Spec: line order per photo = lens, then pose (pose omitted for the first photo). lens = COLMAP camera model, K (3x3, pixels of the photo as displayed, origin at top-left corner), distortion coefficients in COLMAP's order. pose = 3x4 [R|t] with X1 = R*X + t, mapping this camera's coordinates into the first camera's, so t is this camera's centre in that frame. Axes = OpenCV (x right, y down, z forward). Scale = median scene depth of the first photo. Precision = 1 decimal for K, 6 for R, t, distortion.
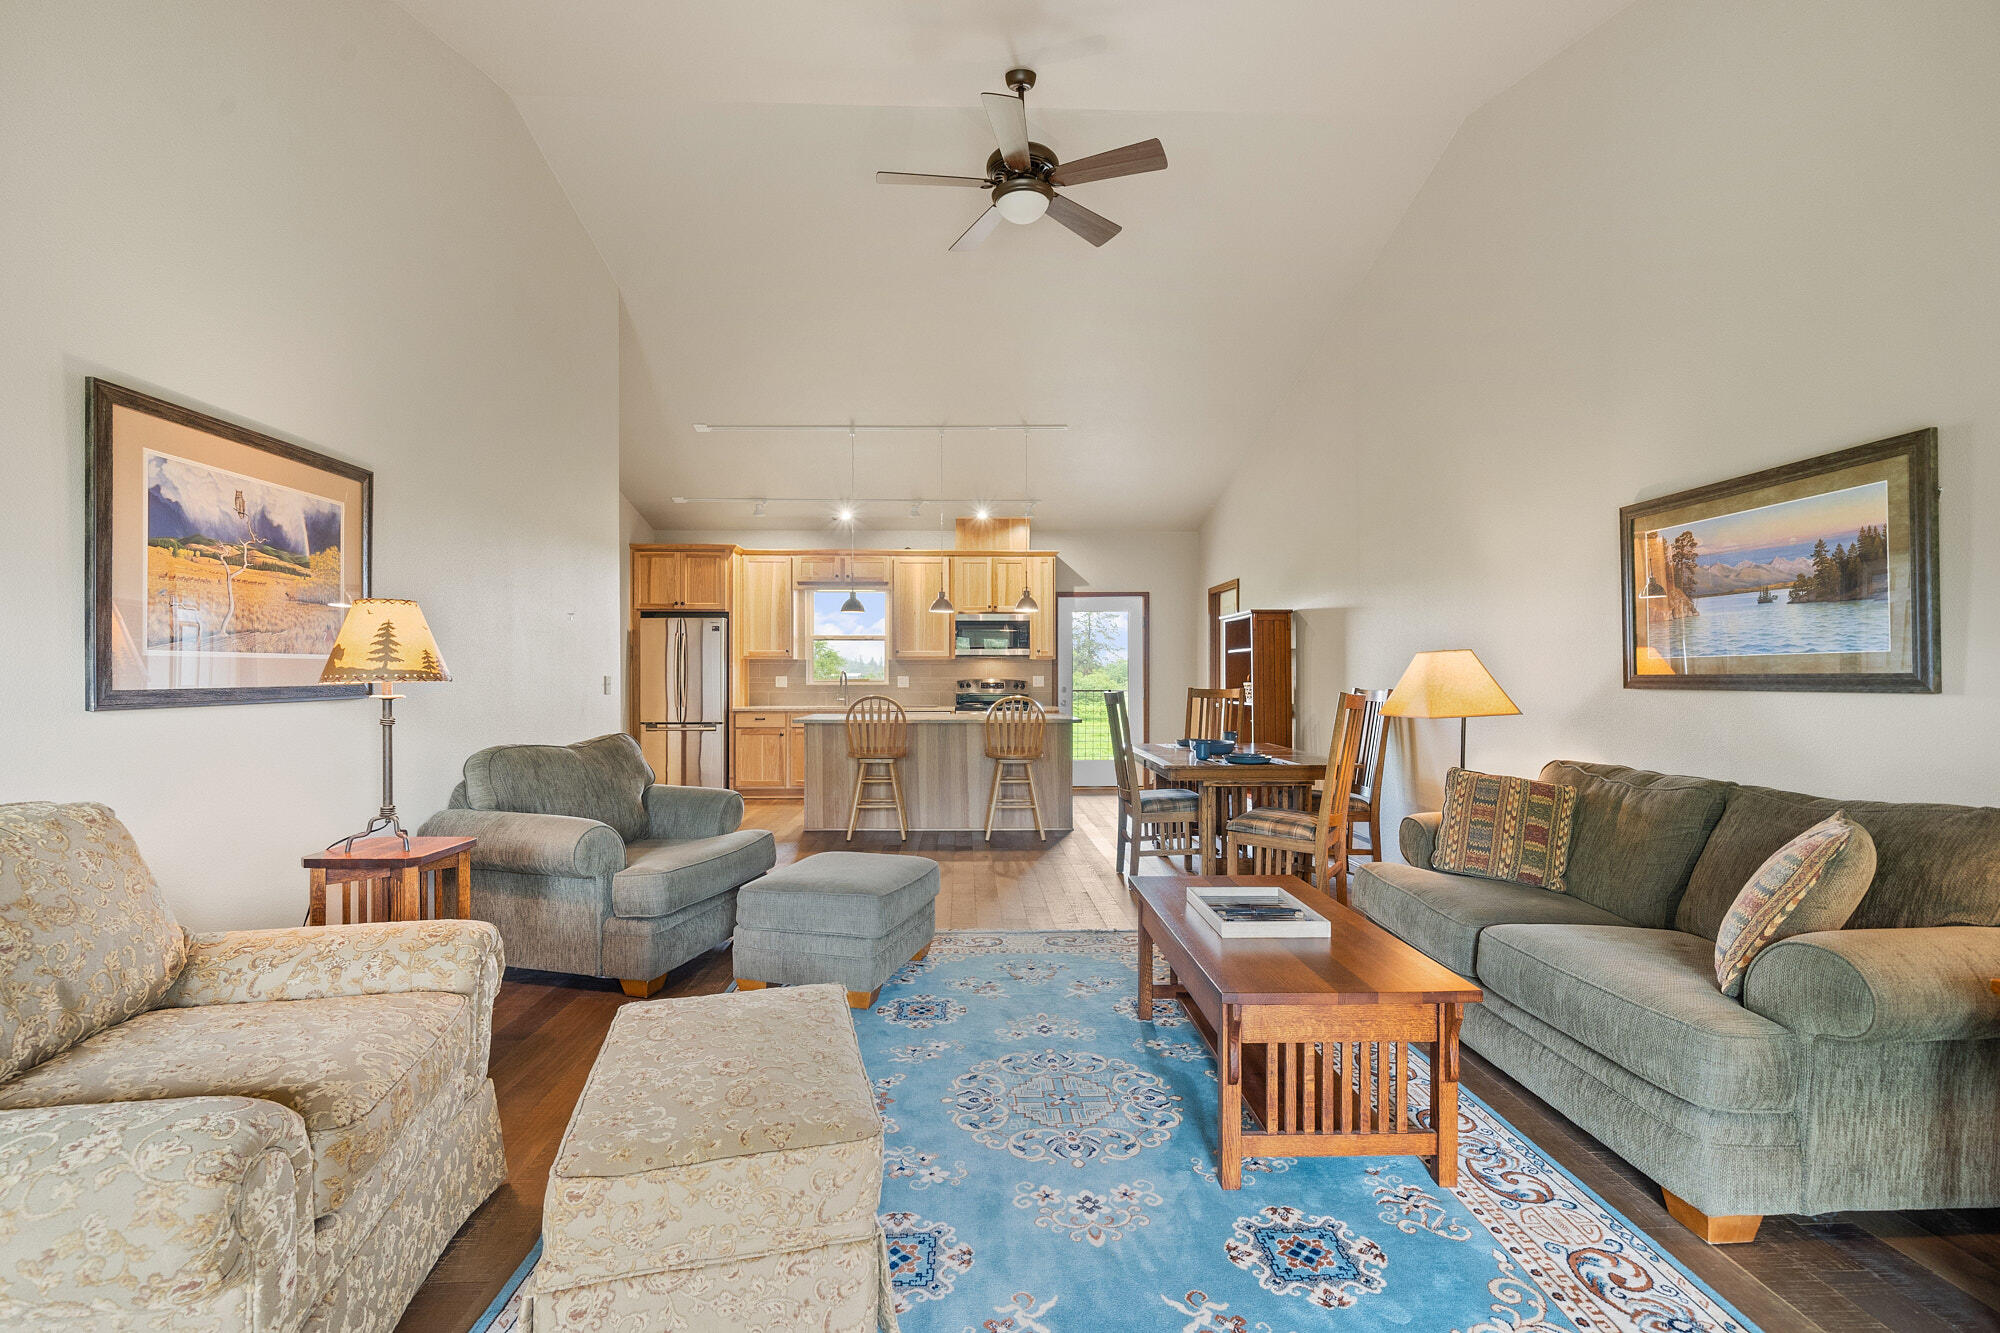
lens RADIAL K [[864.6, 0, 1000.0], [0, 864.6, 666.5], [0, 0, 1]] dist [-0.000976, -0.000032]
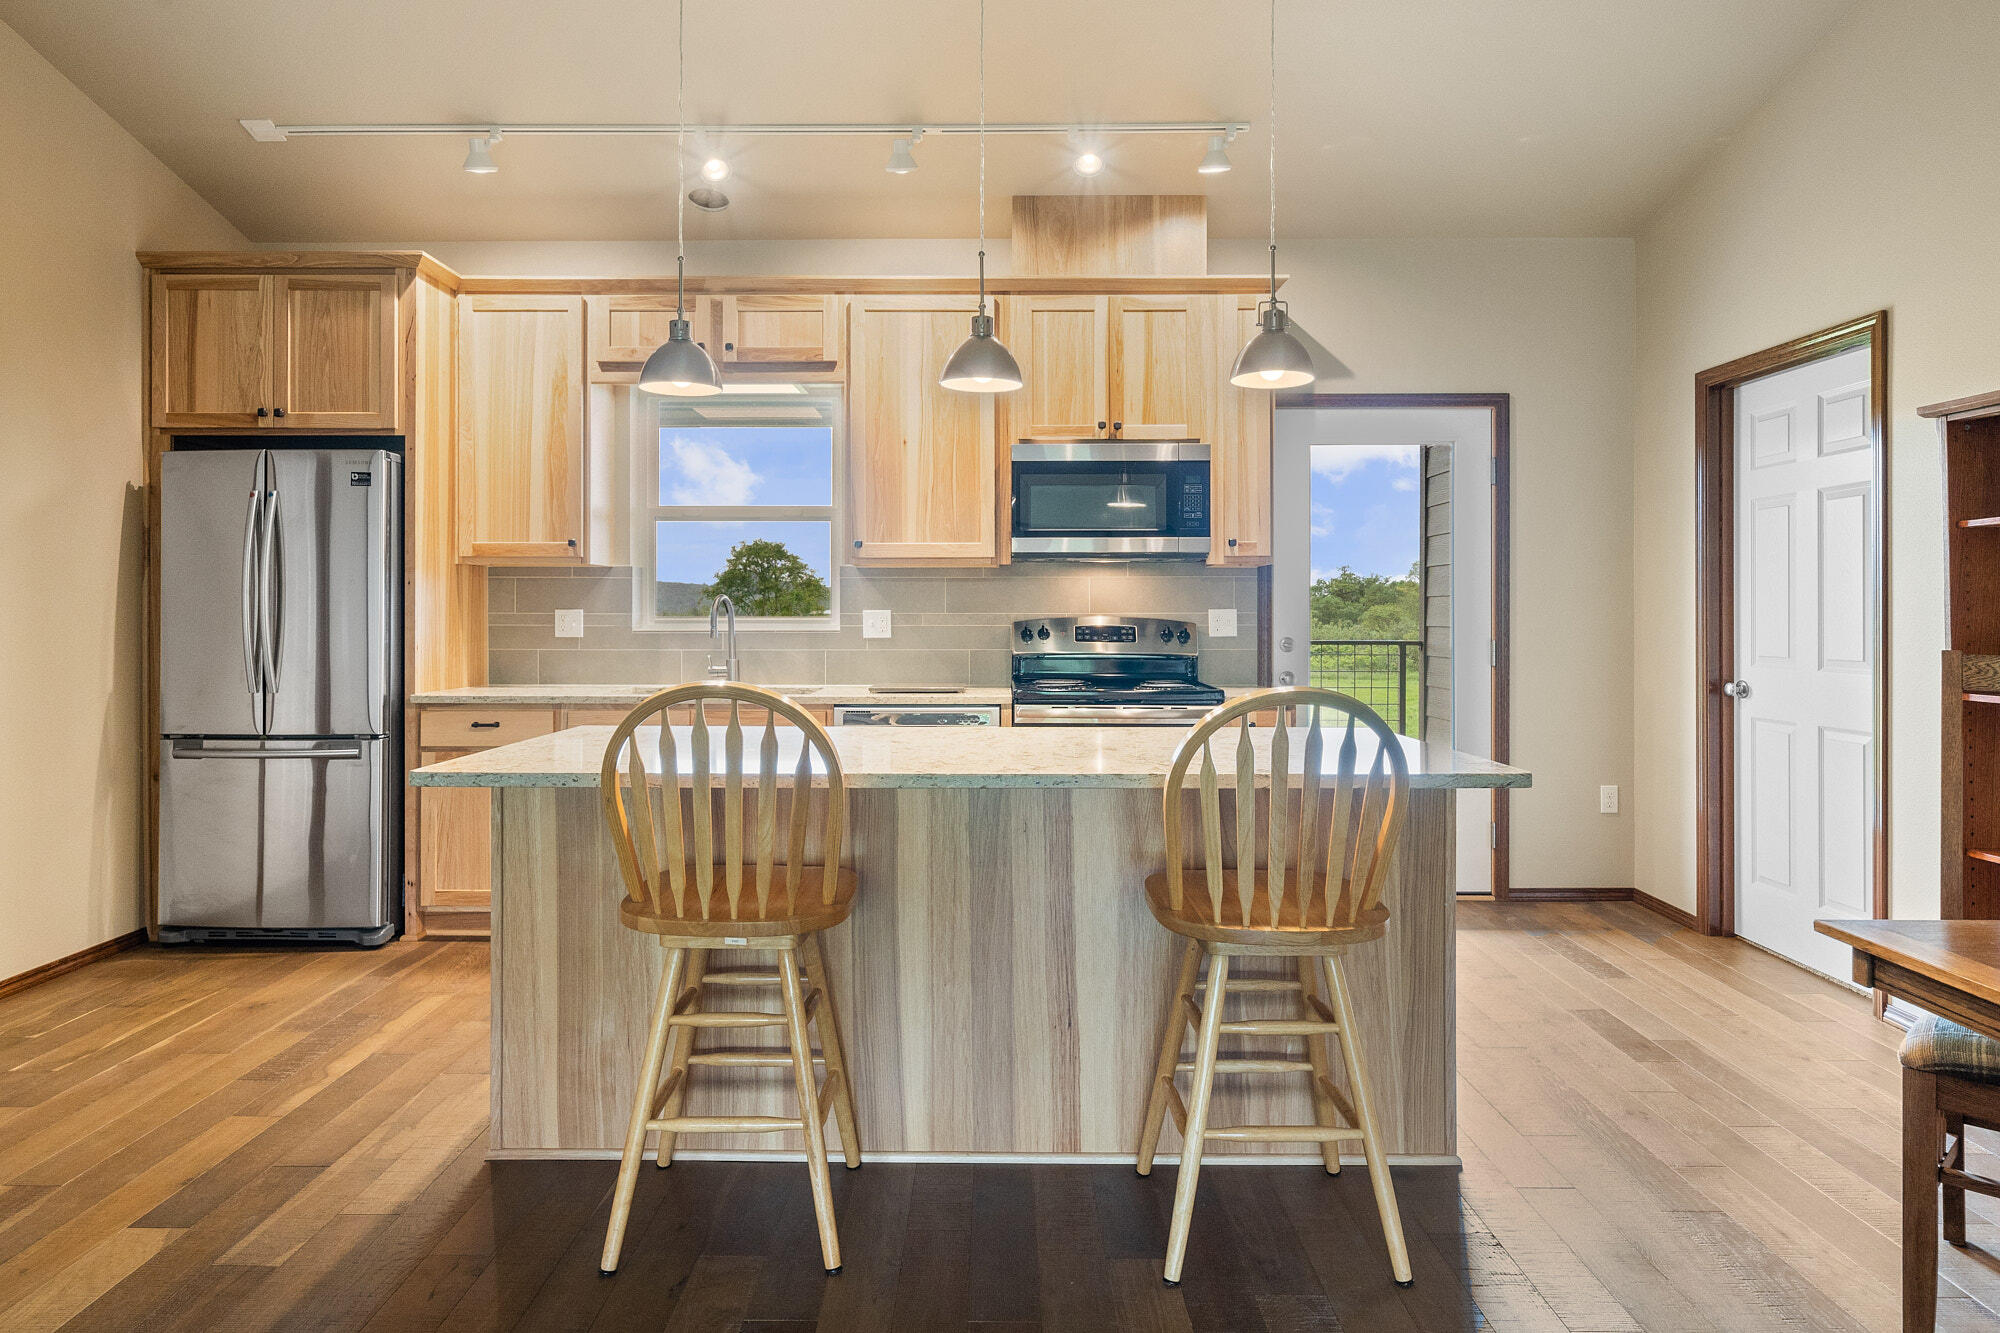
lens RADIAL K [[1165.5, 0, 999.5], [0, 1165.5, 607.7], [0, 0, 1]] dist [0.002661, 0.000204]
pose [[0.999184, 0.000771, -0.040374, -0.037631], [-0.000556, 0.999986, 0.005326, 0.007965], [0.040378, -0.005300, 0.999170, 0.506674]]
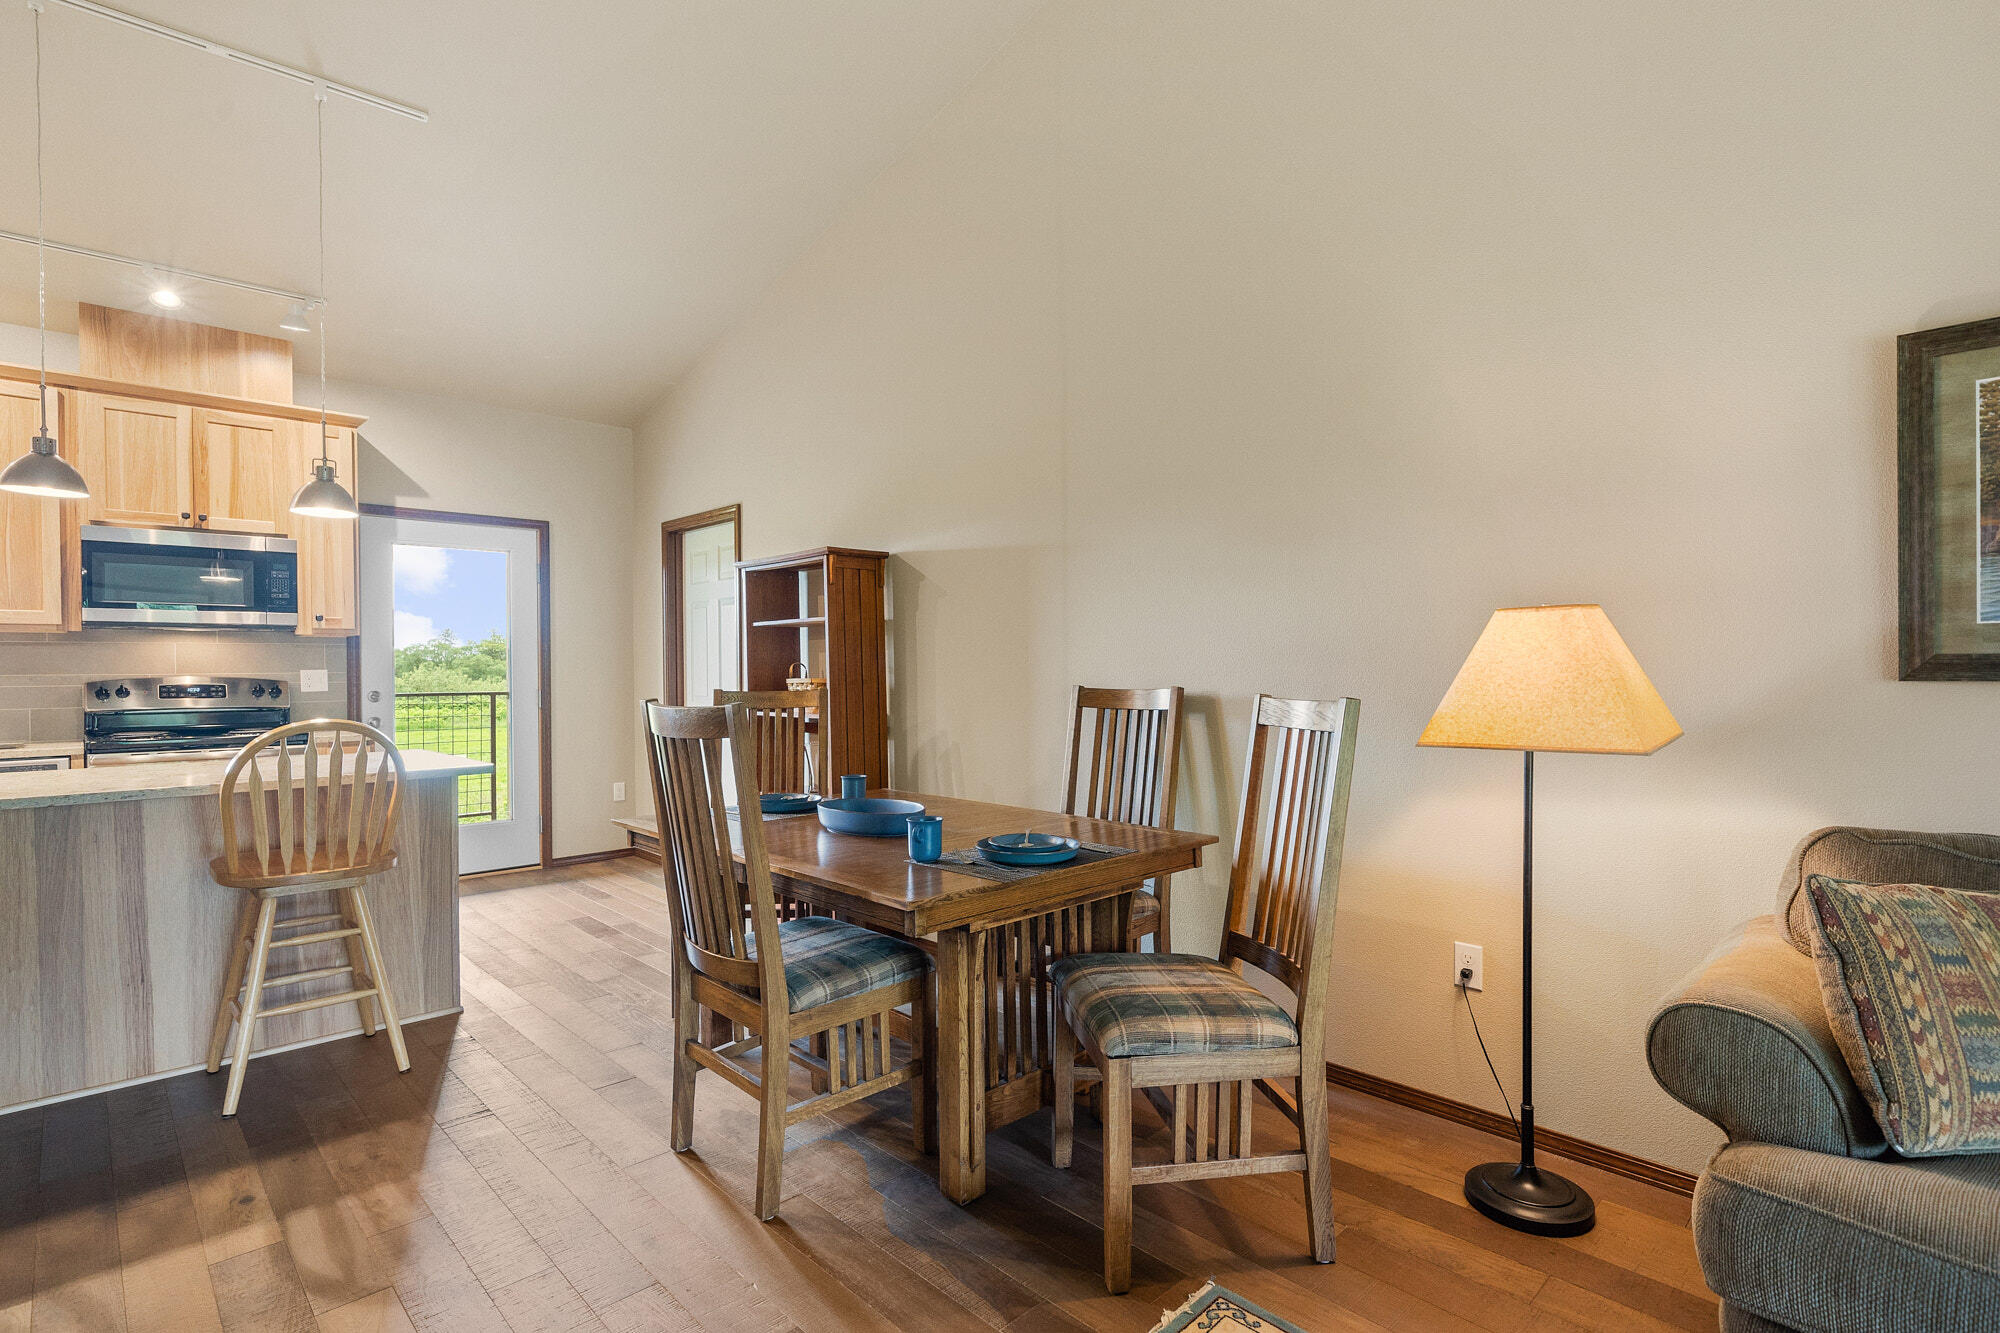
lens RADIAL K [[961.4, 0, 993.2], [0, 961.4, 673.7], [0, 0, 1]] dist [0.000350, 0.000421]
pose [[0.749416, -0.008202, 0.662049, -0.030322], [-0.001114, 0.999906, 0.013648, 0.005527], [-0.662099, -0.010966, 0.749336, 0.359099]]
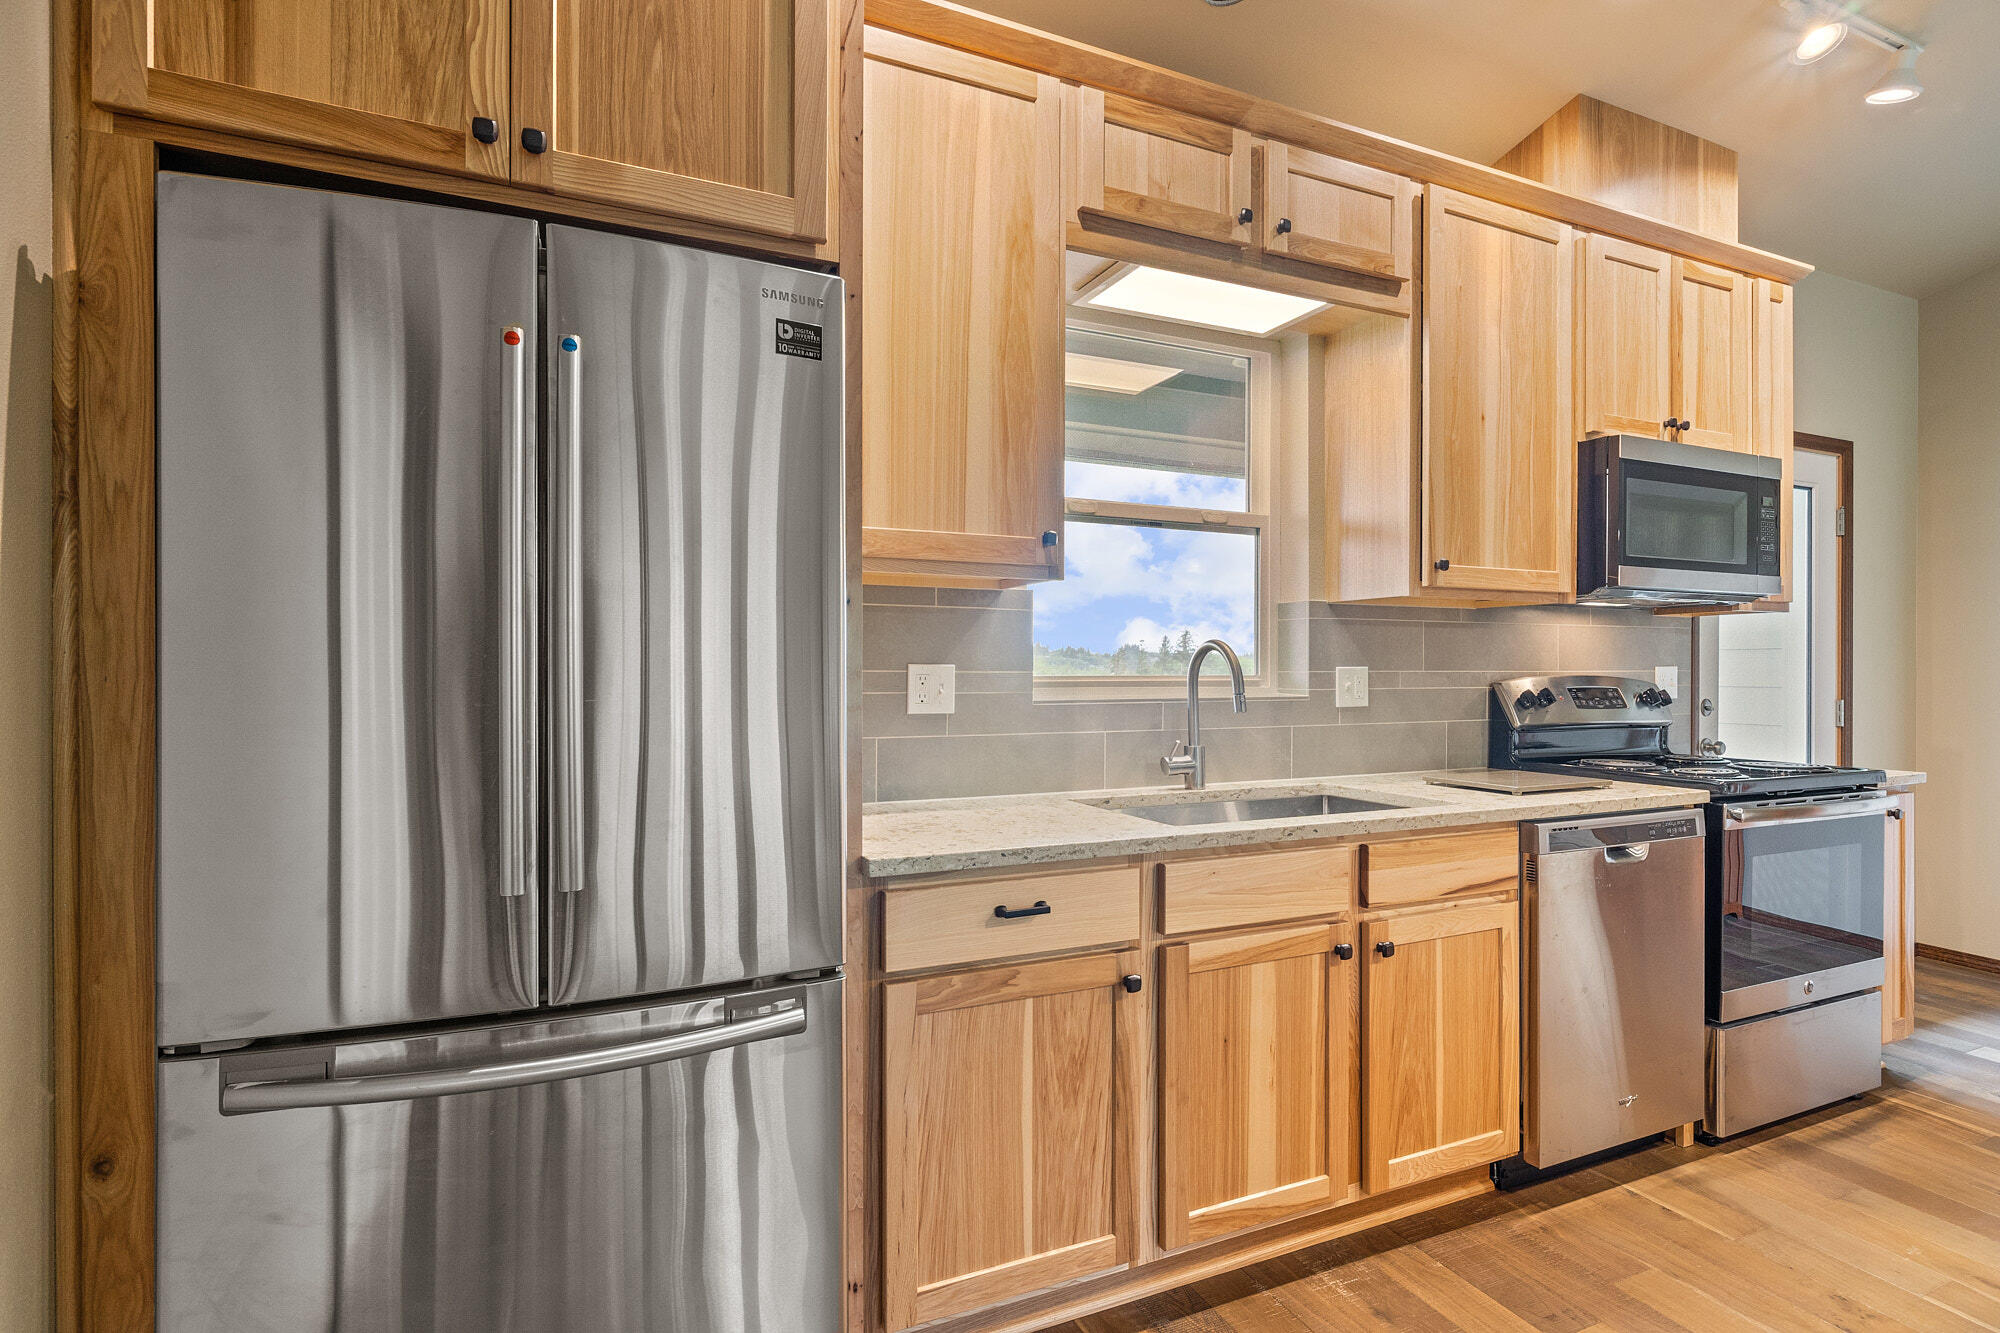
lens RADIAL K [[967.1, 0, 1000.0], [0, 967.1, 666.5], [0, 0, 1]] dist [0.001089, 0.000316]
pose [[0.926014, 0.003906, 0.377470, -0.352163], [-0.006924, 0.999954, 0.006638, 0.010864], [-0.377427, -0.008761, 0.925998, 0.816602]]
